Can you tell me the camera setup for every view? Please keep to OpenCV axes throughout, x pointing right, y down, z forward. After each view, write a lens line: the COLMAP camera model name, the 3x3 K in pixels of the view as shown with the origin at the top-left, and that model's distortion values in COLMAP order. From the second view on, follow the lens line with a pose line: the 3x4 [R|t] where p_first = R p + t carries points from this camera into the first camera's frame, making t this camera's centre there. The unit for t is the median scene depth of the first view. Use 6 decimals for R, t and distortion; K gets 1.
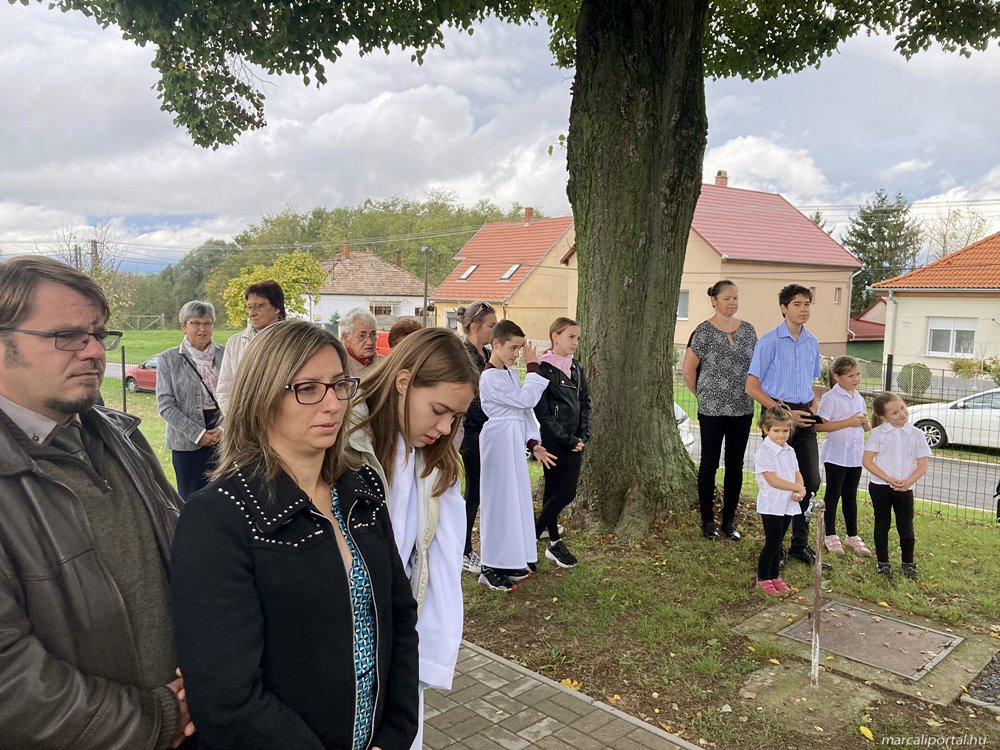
lens RADIAL K [[818.7, 0, 502.5], [0, 818.7, 359.7], [0, 0, 1]] dist [-0.002467, -0.000537]
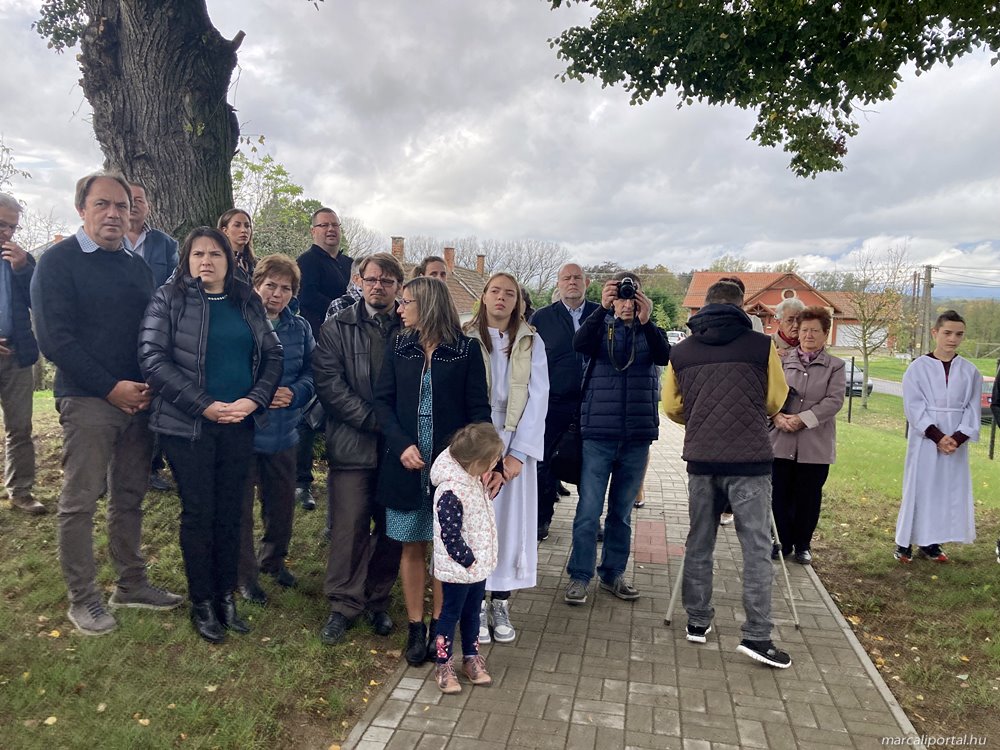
lens RADIAL K [[818.7, 0, 502.5], [0, 818.7, 359.7], [0, 0, 1]] dist [-0.002467, -0.000537]
pose [[0.565523, 0.057527, -0.822724, 0.425722], [-0.085564, 0.996274, 0.010847, 0.038987], [0.820282, 0.064261, 0.568338, -0.042538]]
